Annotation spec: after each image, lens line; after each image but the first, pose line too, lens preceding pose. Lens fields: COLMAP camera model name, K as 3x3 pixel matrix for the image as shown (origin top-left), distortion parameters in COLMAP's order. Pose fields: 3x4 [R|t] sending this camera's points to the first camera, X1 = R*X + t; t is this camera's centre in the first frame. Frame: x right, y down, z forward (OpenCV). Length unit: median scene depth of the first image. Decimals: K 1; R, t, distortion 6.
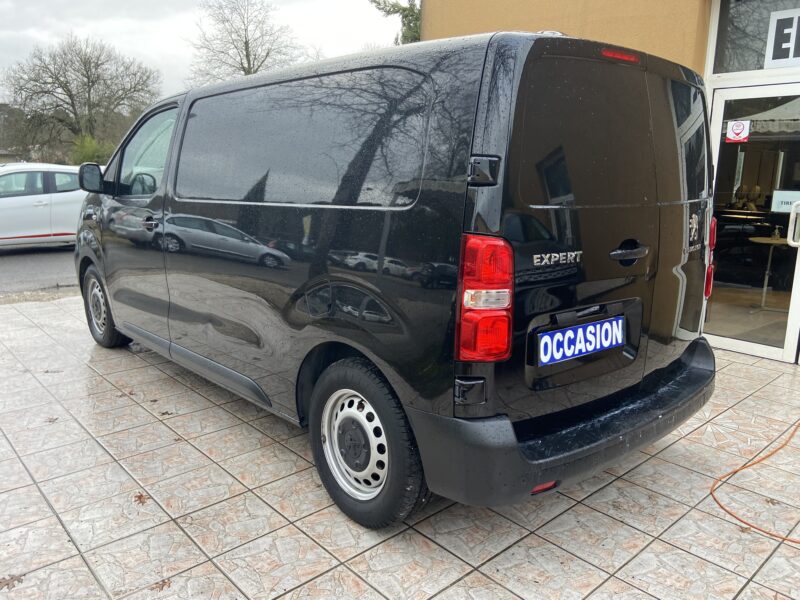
lens RADIAL K [[603.2, 0, 406.5], [0, 603.2, 295.7], [0, 0, 1]] dist [0.089779, -0.103162]
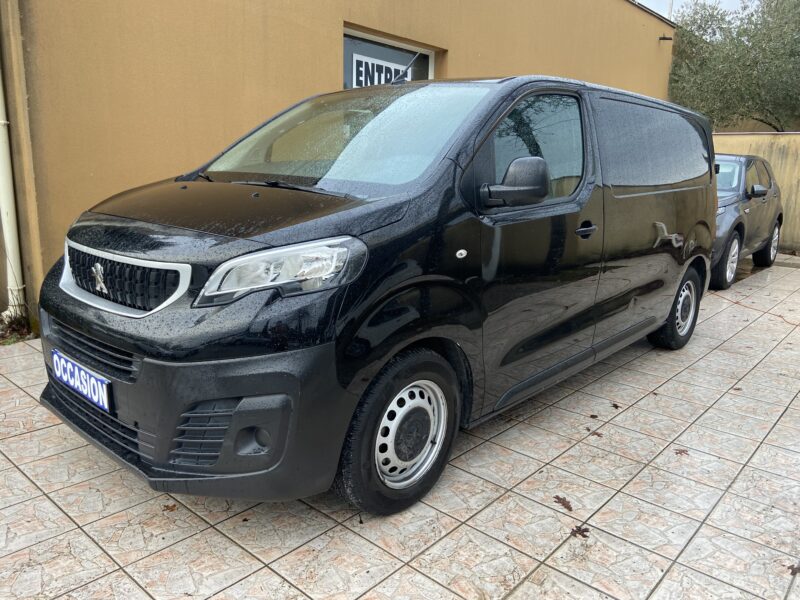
lens RADIAL K [[603.2, 0, 396.7], [0, 603.2, 299.1], [0, 0, 1]] dist [0.089779, -0.103162]
pose [[-0.105398, -0.228419, 0.967841, -1.944537], [0.155586, 0.957488, 0.242919, -0.428051], [-0.982183, 0.176186, -0.065378, 2.073960]]
